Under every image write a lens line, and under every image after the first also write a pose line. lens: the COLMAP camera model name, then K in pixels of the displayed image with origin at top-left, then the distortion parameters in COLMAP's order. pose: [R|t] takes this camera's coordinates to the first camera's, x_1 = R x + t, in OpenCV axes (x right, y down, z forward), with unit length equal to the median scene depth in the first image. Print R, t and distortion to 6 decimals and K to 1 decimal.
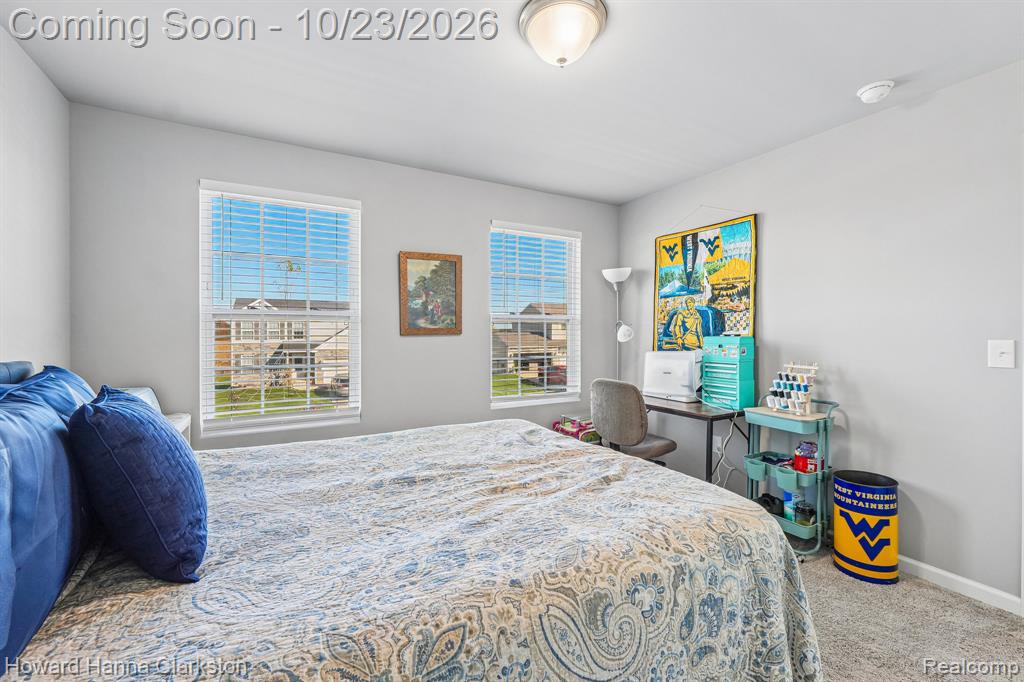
lens RADIAL K [[431.6, 0, 514.1], [0, 431.6, 335.4], [0, 0, 1]] dist [0.003344, -0.000111]
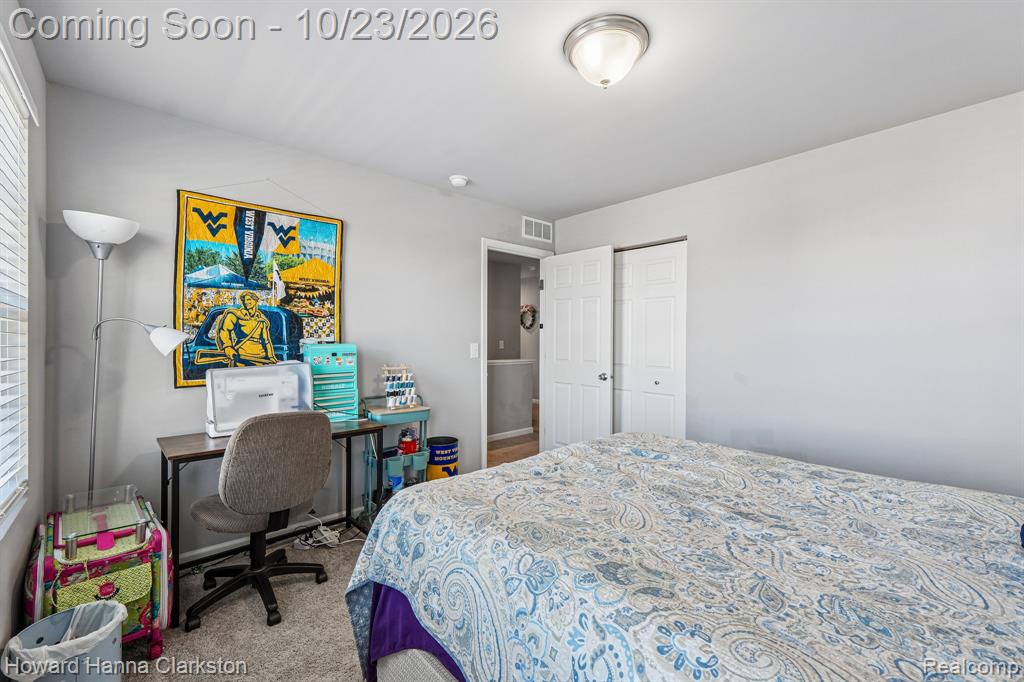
lens RADIAL K [[431.6, 0, 514.1], [0, 431.6, 335.4], [0, 0, 1]] dist [0.003344, -0.000111]
pose [[-0.210782, 0.006803, 0.977509, -0.424243], [0.004764, 0.999971, -0.005932, -0.007312], [-0.977521, 0.003406, -0.210809, 0.707797]]
